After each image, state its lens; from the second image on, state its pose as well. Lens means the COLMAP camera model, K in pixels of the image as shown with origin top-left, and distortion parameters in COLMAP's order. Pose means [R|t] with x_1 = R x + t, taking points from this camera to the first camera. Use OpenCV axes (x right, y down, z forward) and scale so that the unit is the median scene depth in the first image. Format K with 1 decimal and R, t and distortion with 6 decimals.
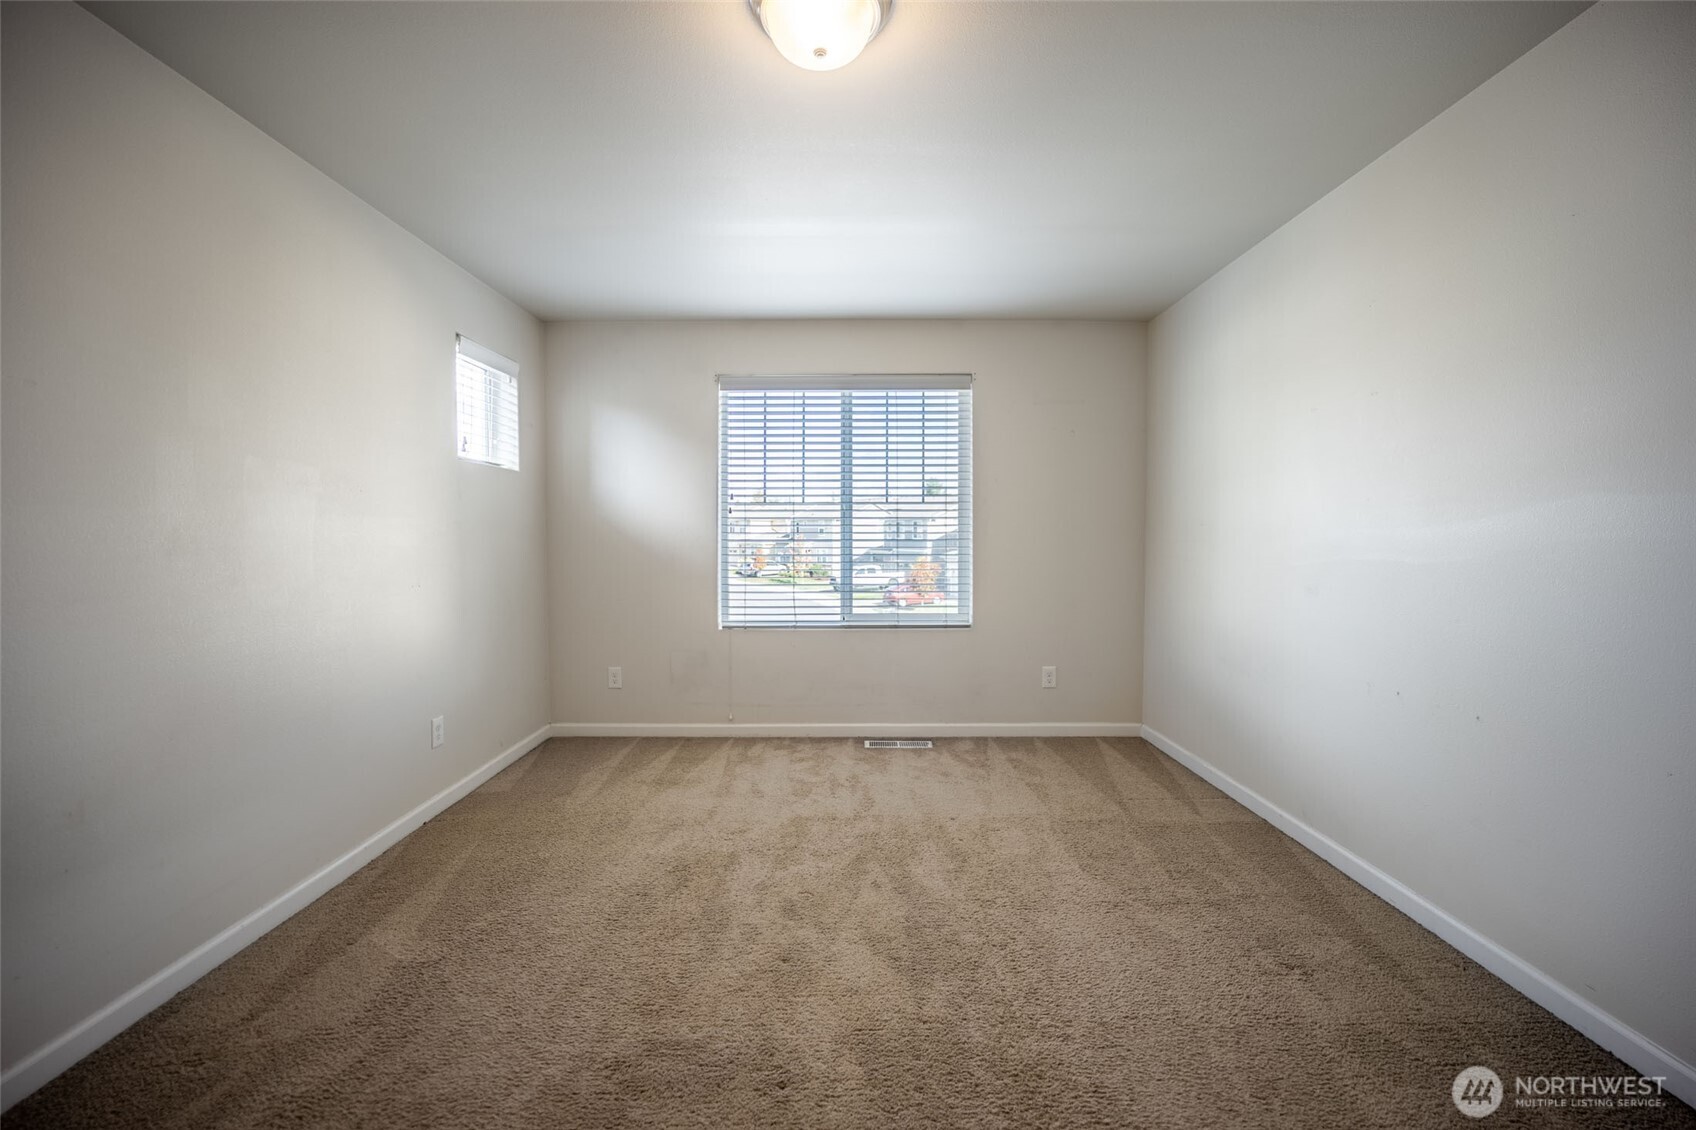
lens RADIAL K [[686.8, 0, 849.3], [0, 686.8, 567.9], [0, 0, 1]] dist [-0.022428, 0.000470]
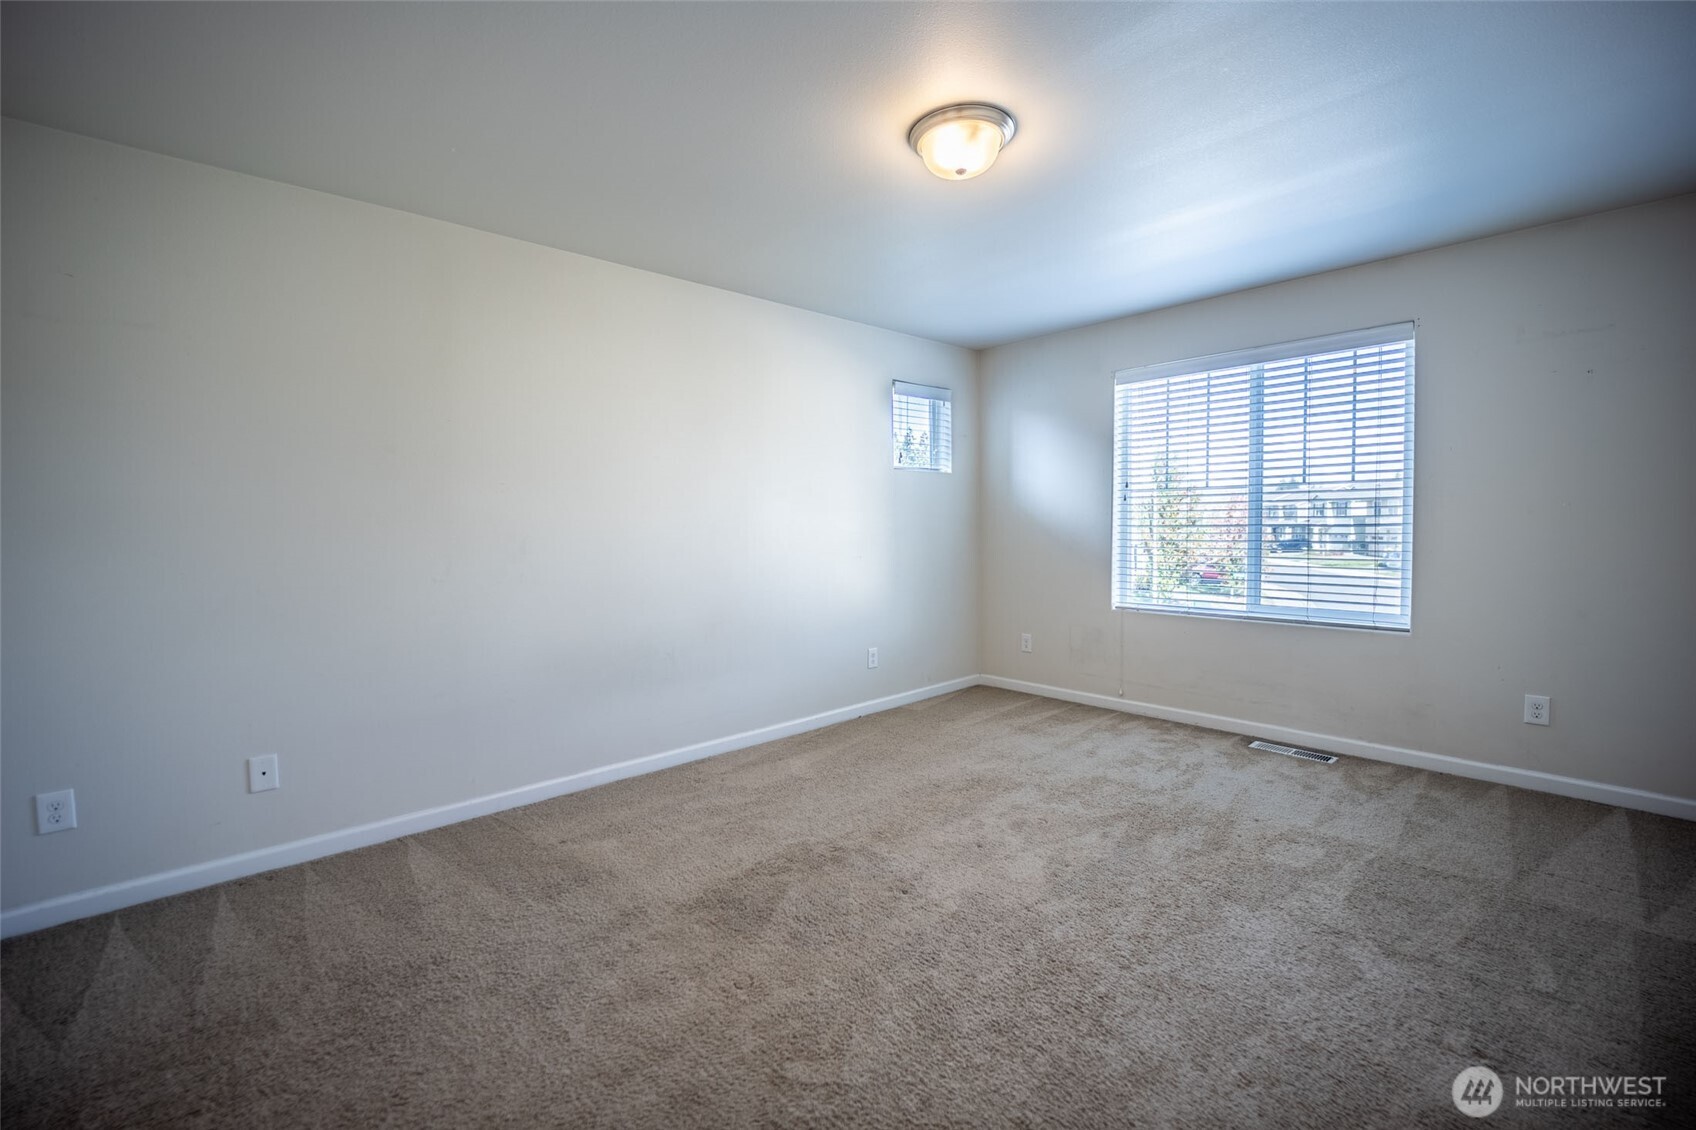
lens RADIAL K [[708.4, 0, 848.0], [0, 708.4, 565.0], [0, 0, 1]] dist [-0.024391, 0.000032]
pose [[0.678553, 0.036284, -0.733654, 0.411532], [-0.024921, 0.999341, 0.026375, 0.002406], [0.734128, 0.000387, 0.679011, -0.063983]]
